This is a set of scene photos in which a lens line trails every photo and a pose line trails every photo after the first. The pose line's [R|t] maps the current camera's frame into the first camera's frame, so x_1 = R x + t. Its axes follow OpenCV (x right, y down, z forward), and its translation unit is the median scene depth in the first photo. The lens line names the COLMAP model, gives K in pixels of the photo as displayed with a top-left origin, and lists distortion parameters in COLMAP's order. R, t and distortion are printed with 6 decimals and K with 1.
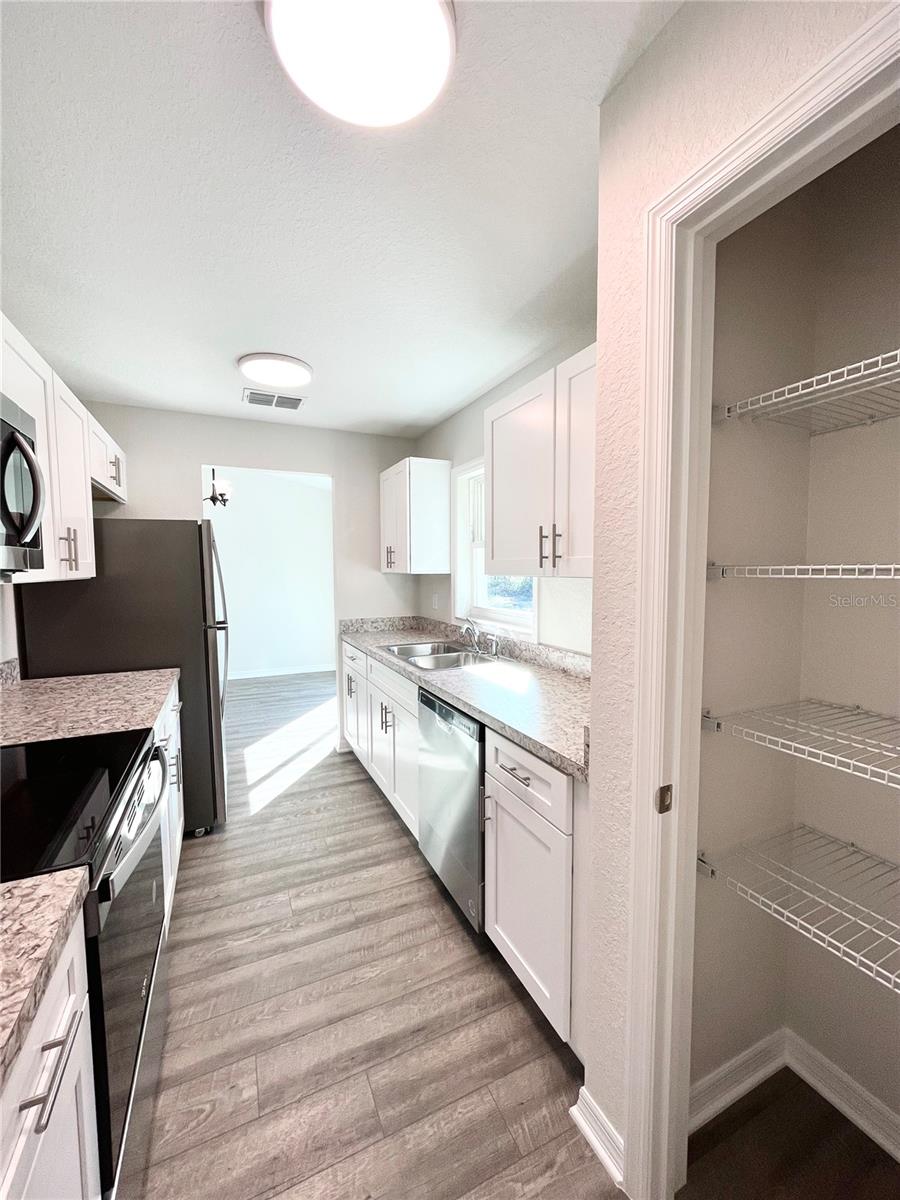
lens RADIAL K [[483.0, 0, 452.1], [0, 483.0, 601.5], [0, 0, 1]] dist [-0.002513, 0.000158]
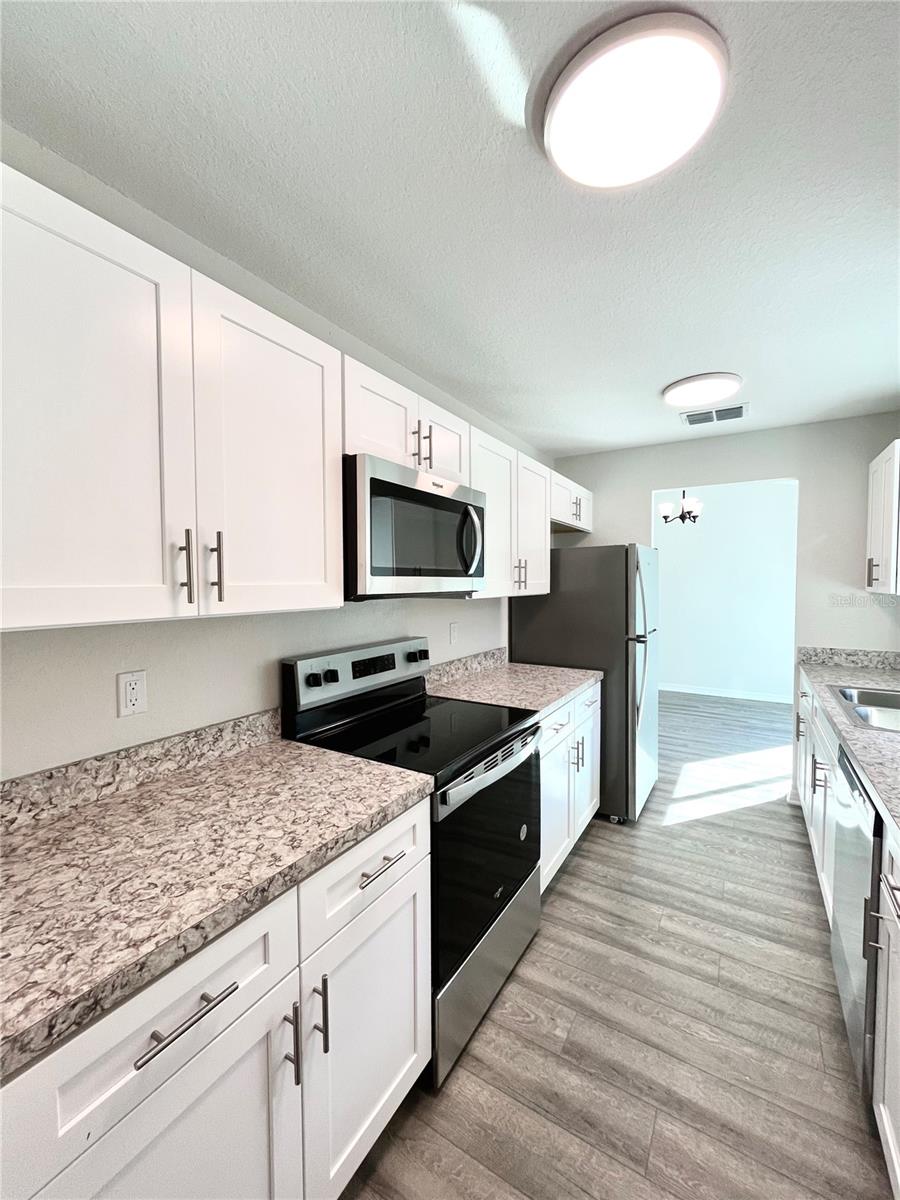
lens RADIAL K [[483.0, 0, 452.4], [0, 483.0, 601.5], [0, 0, 1]] dist [-0.002513, 0.000158]
pose [[0.545026, 0.036876, -0.837608, 0.201314], [-0.055658, 0.998420, 0.007739, -0.019894], [0.836570, 0.042402, 0.546217, 0.041724]]
